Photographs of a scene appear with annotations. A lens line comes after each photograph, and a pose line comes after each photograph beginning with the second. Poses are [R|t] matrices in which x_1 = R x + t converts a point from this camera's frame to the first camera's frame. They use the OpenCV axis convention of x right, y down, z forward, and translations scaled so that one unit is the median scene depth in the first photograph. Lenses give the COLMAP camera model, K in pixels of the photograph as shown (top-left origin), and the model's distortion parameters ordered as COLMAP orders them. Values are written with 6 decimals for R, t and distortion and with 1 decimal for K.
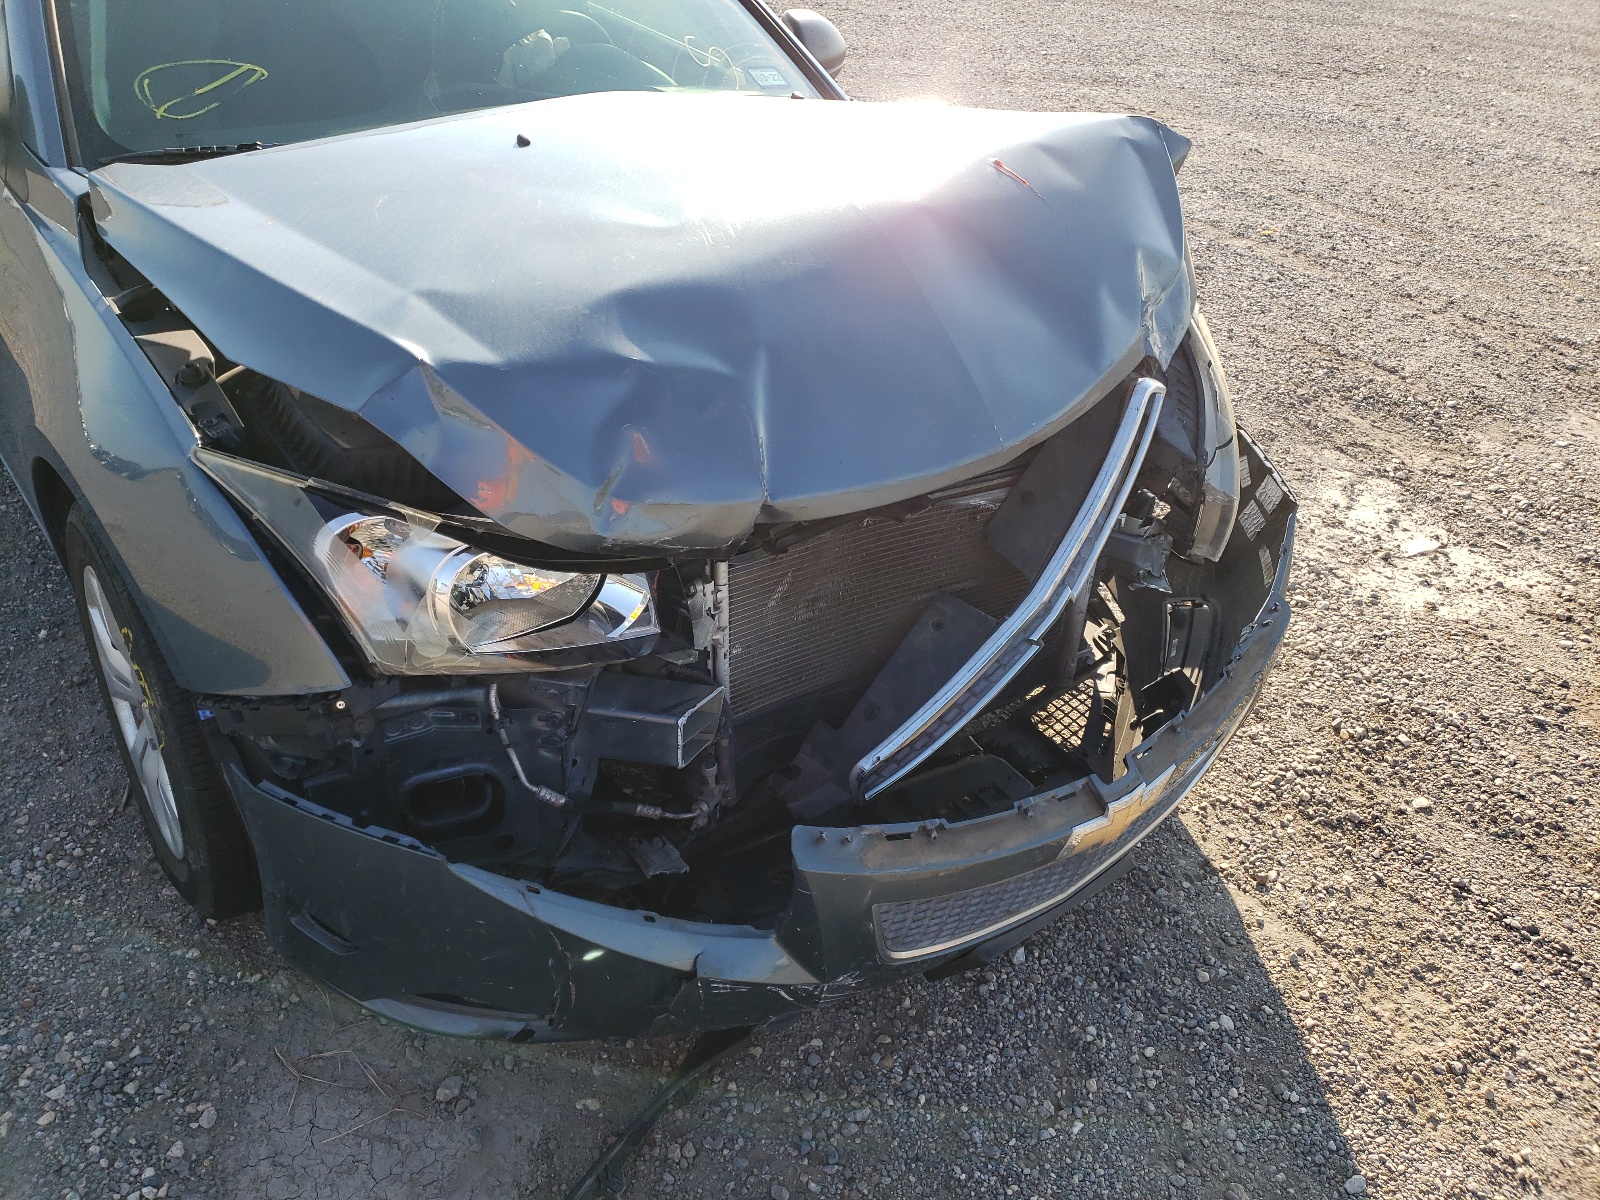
lens RADIAL K [[1369.2, 0, 760.9], [0, 1369.2, 599.2], [0, 0, 1]] dist [-0.005330, 0.040773]
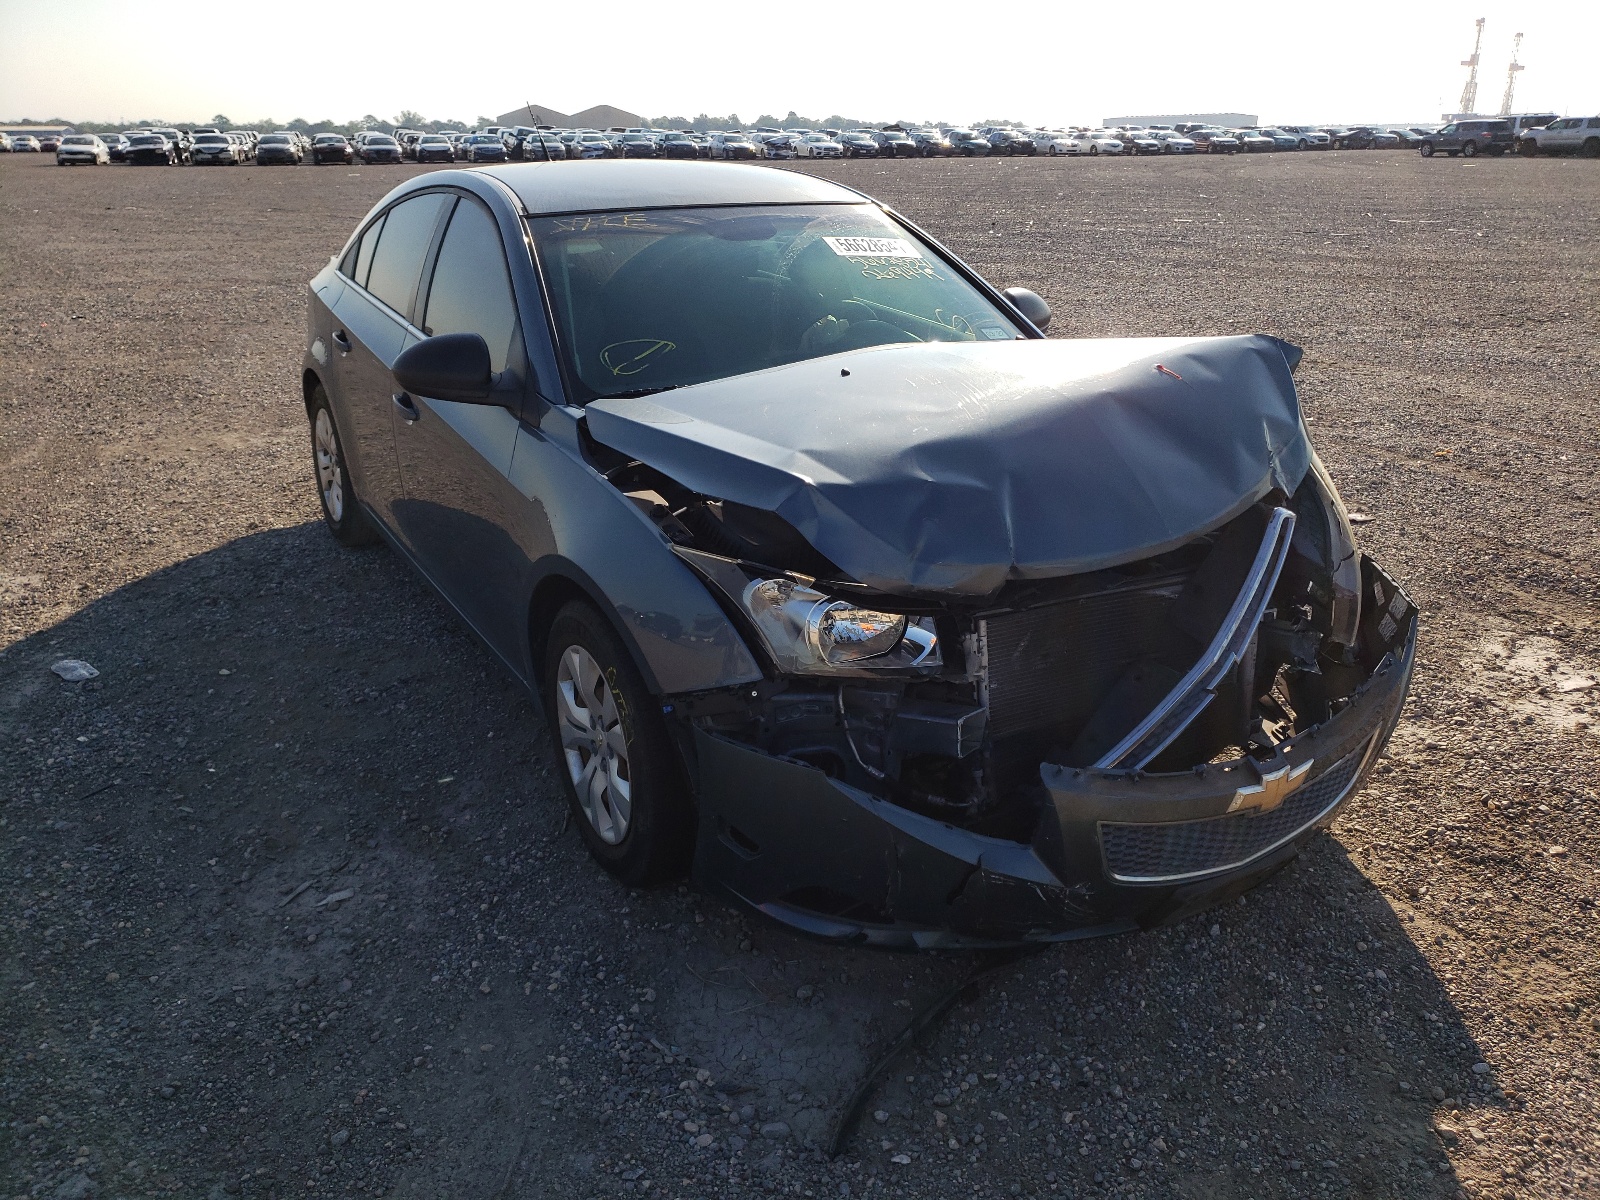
lens RADIAL K [[1369.2, 0, 760.9], [0, 1369.2, 599.2], [0, 0, 1]] dist [-0.005330, 0.040773]
pose [[0.987606, -0.034630, -0.153086, -0.034262], [0.003147, 0.979528, -0.201284, 0.217839], [0.156923, 0.198308, 0.967496, -0.438736]]
